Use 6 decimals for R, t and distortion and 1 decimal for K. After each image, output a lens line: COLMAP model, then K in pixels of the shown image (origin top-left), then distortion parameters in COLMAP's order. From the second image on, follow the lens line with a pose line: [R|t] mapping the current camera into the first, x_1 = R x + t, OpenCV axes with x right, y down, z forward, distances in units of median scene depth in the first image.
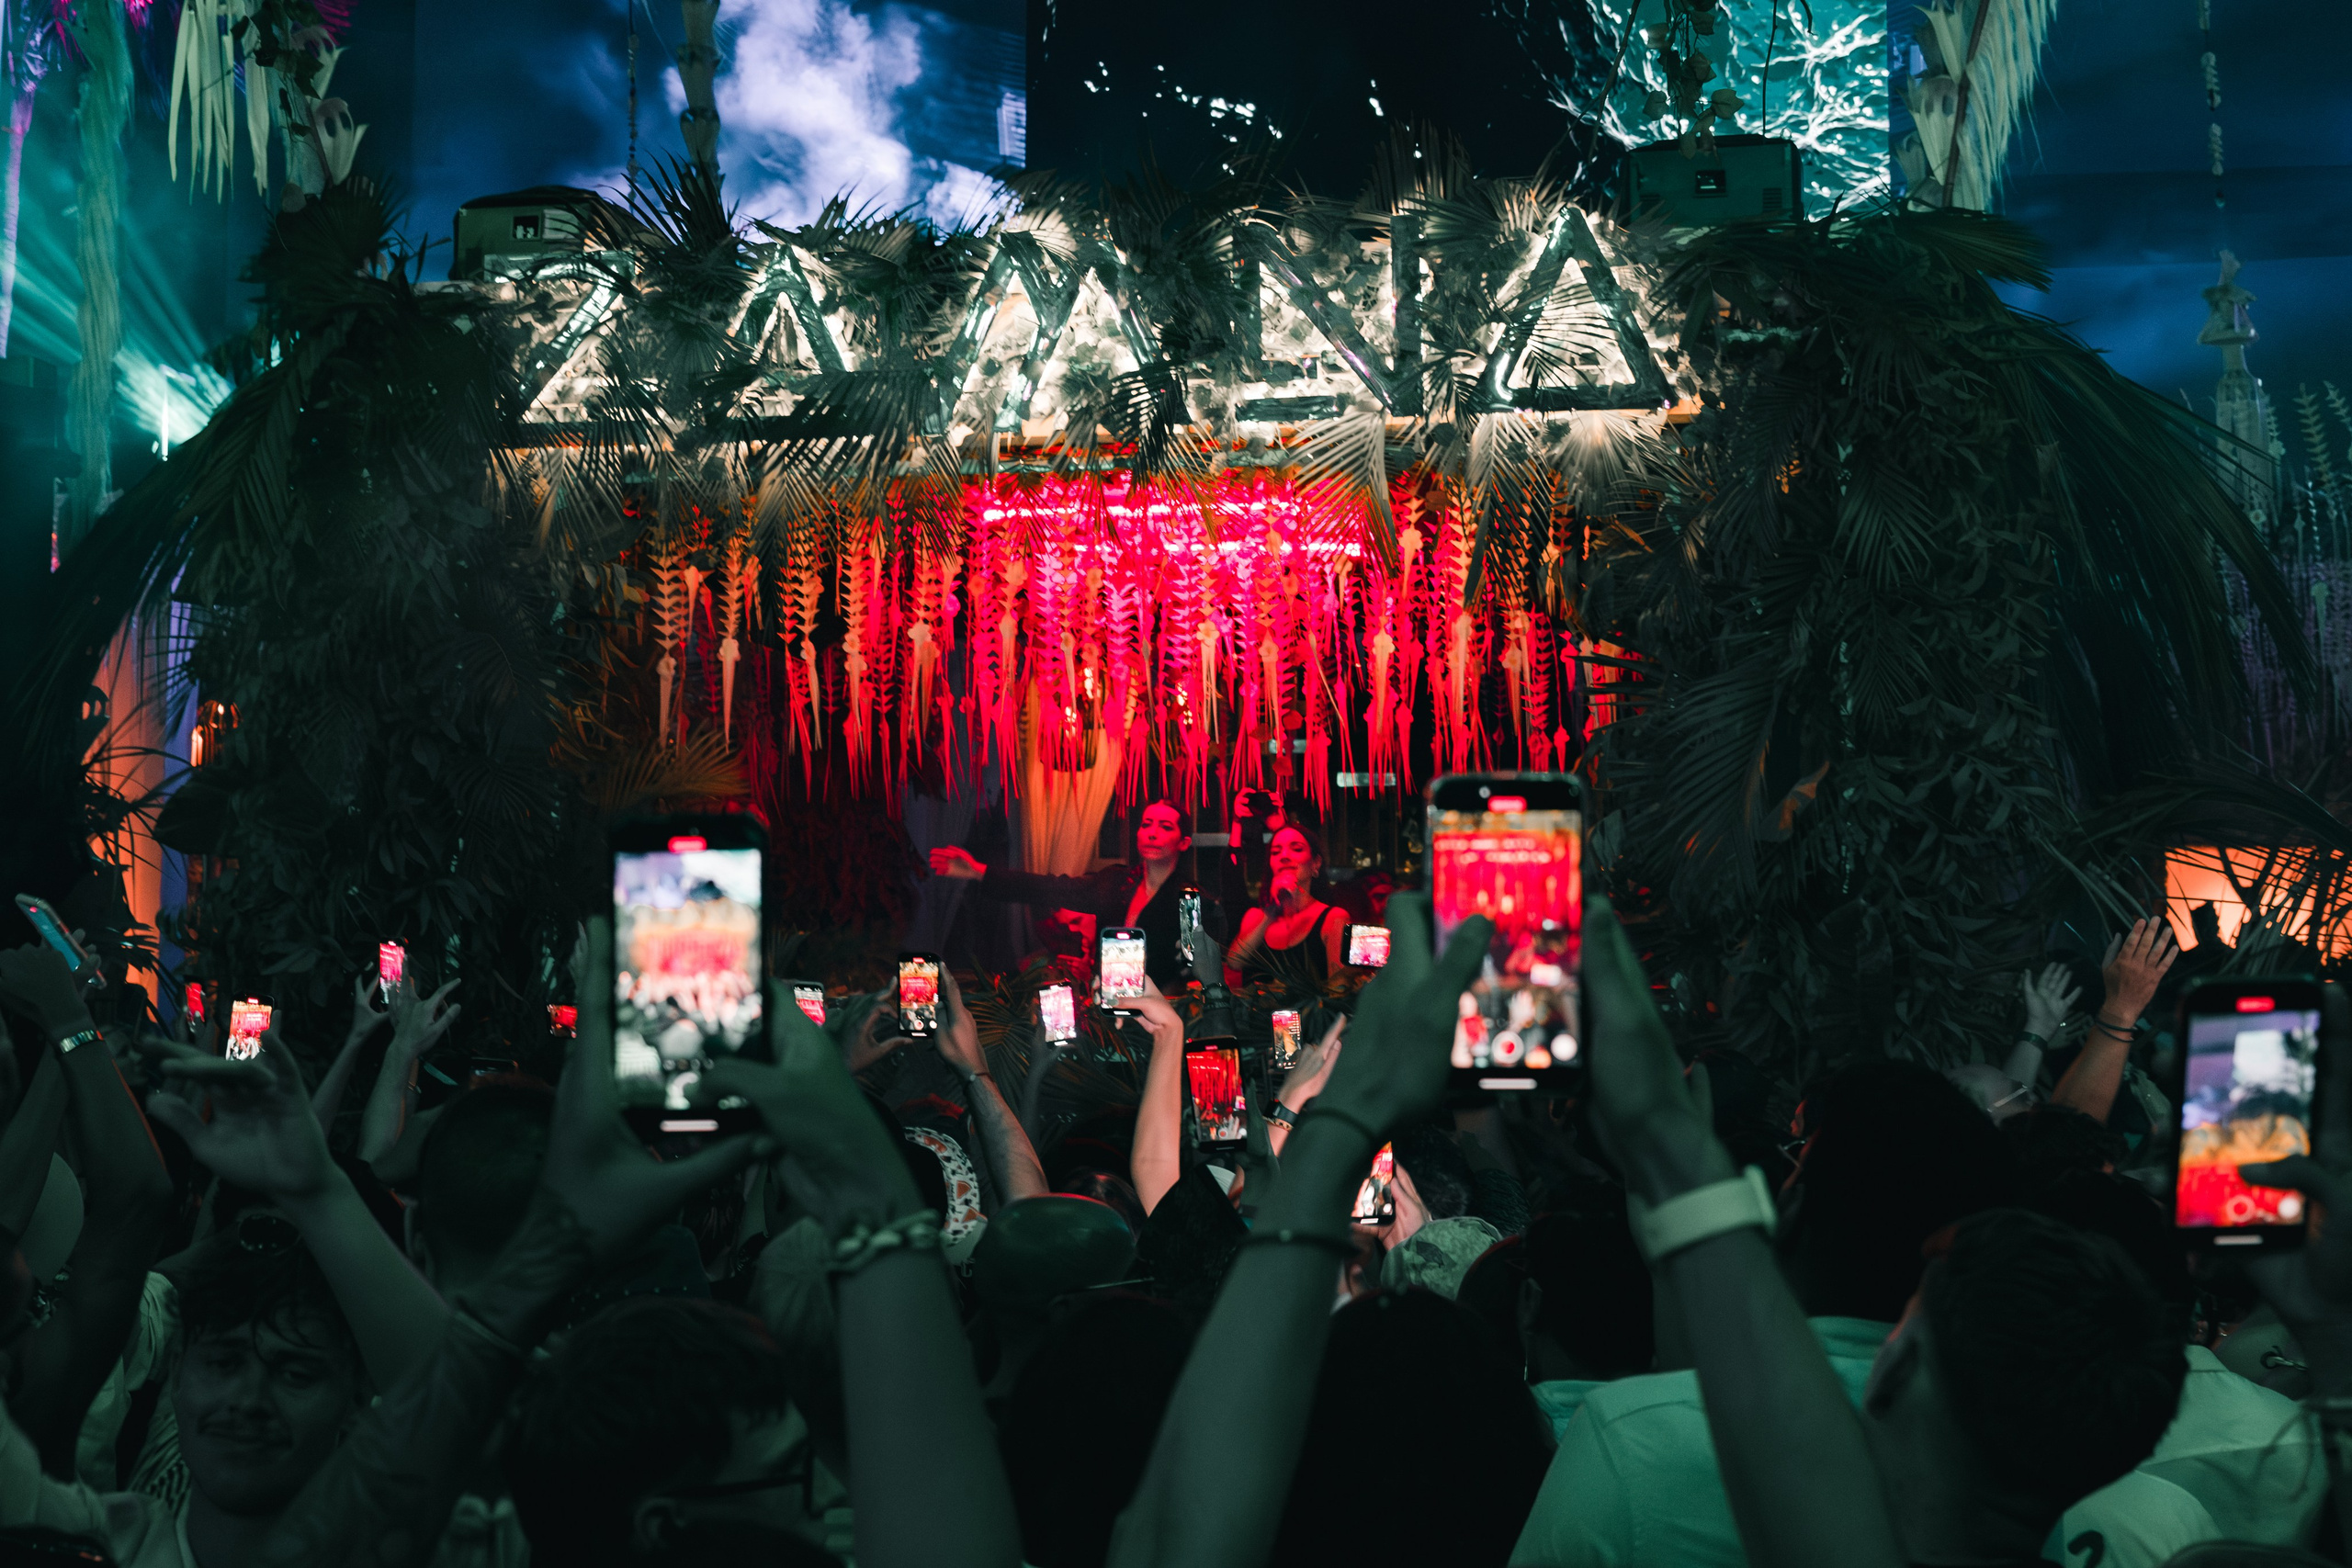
lens RADIAL K [[2411.3, 0, 1191.8], [0, 2411.3, 781.0], [0, 0, 1]] dist [-0.007728, 0.000000]
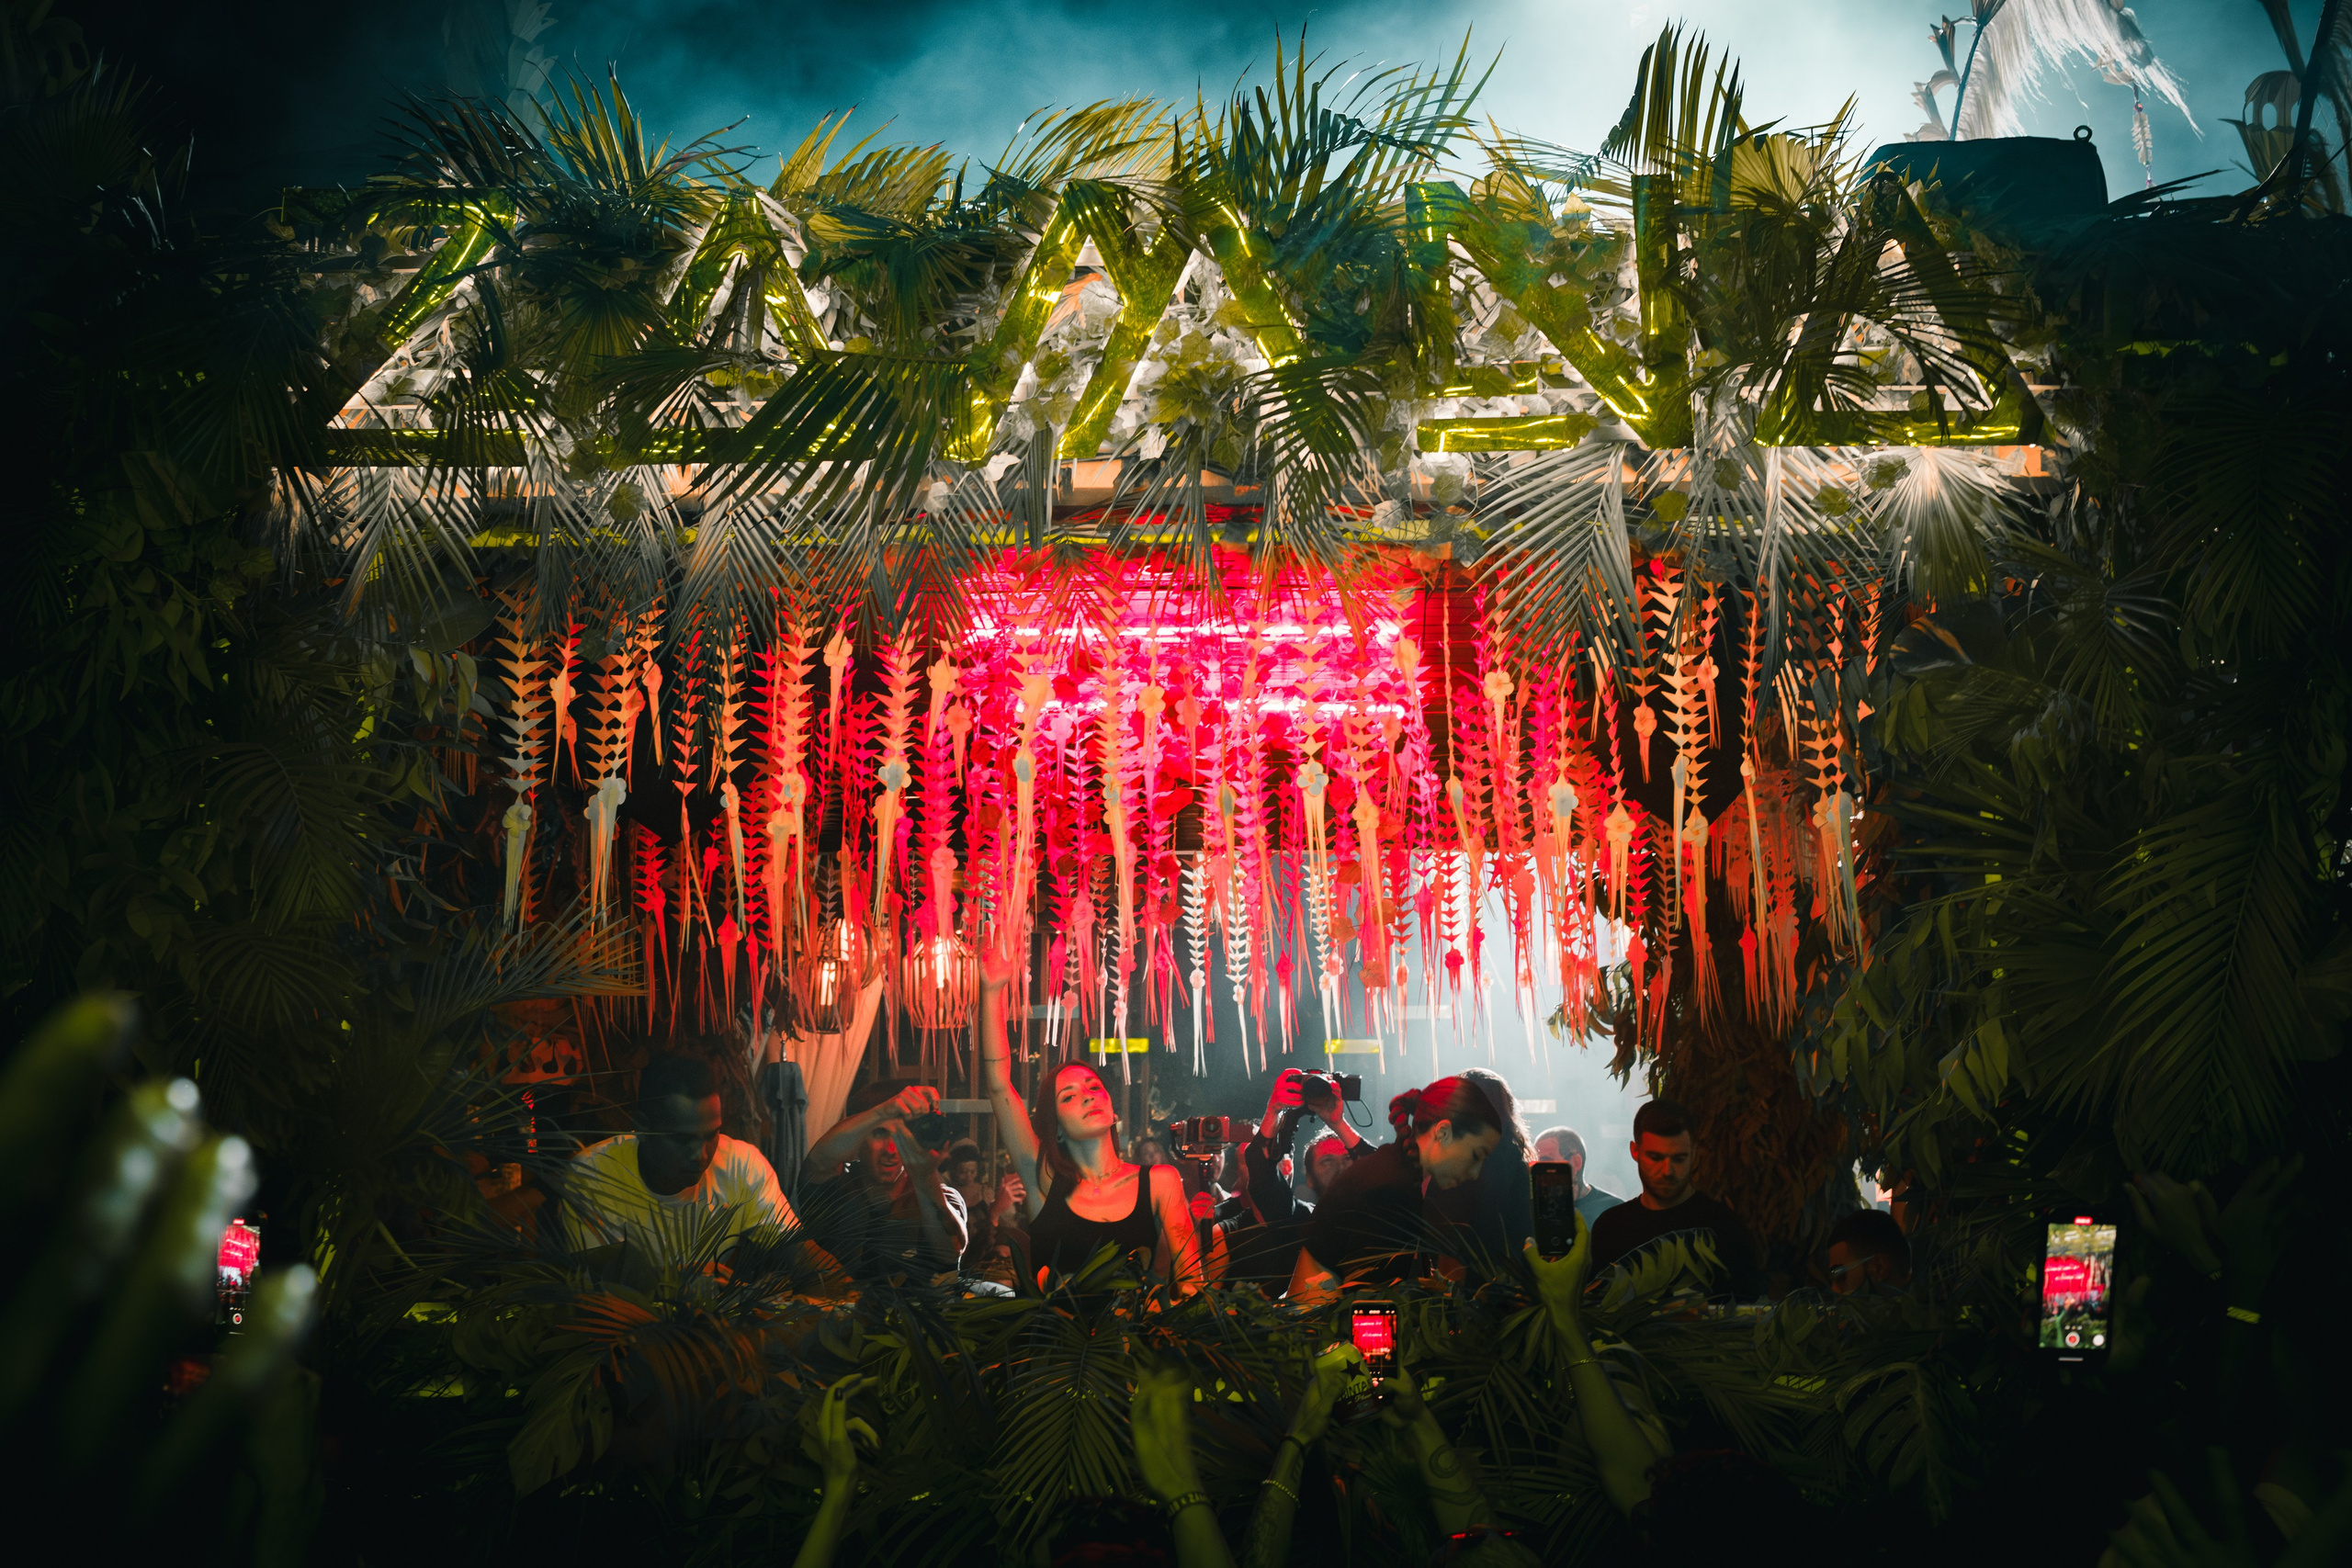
lens RADIAL K [[2411.3, 0, 1250.2], [0, 2411.3, 753.9], [0, 0, 1]] dist [-0.007728, 0.000000]
pose [[0.991656, 0.020379, 0.127290, -0.112376], [-0.004392, 0.992193, -0.124632, 0.021684], [-0.128837, 0.123033, 0.984004, 0.335574]]
